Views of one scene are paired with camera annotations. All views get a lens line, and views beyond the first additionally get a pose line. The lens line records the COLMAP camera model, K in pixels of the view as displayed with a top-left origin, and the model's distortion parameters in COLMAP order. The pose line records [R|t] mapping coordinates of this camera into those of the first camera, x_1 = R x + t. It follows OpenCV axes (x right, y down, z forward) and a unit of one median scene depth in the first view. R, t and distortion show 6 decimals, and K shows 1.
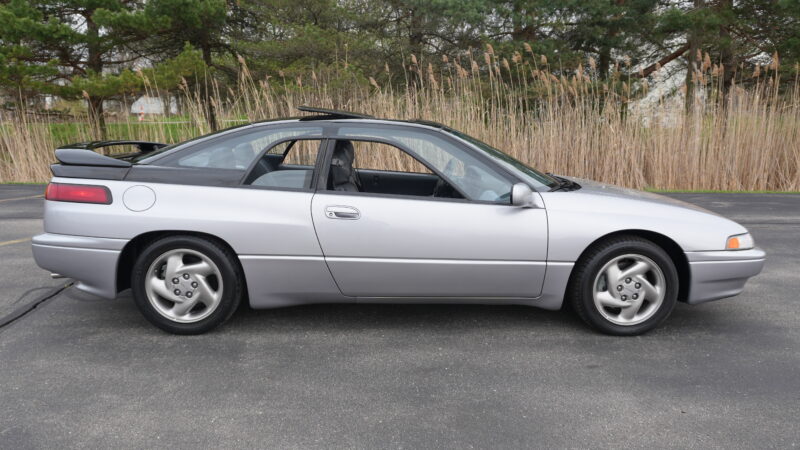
lens RADIAL K [[597.3, 0, 400.2], [0, 597.3, 224.5], [0, 0, 1]] dist [-0.020849, 0.014593]
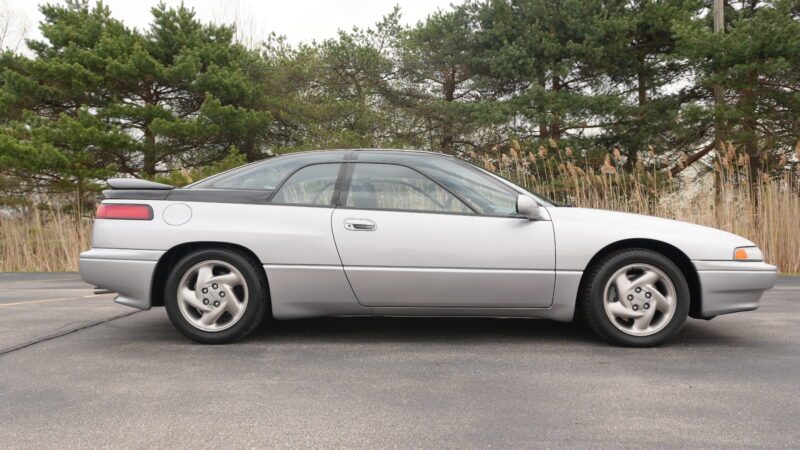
lens RADIAL K [[597.3, 0, 399.1], [0, 597.3, 227.2], [0, 0, 1]] dist [-0.020849, 0.014593]
pose [[0.997823, -0.014694, -0.064289, 0.040933], [0.001996, 0.981144, -0.193267, 0.184843], [0.065917, 0.192718, 0.979038, -0.048274]]
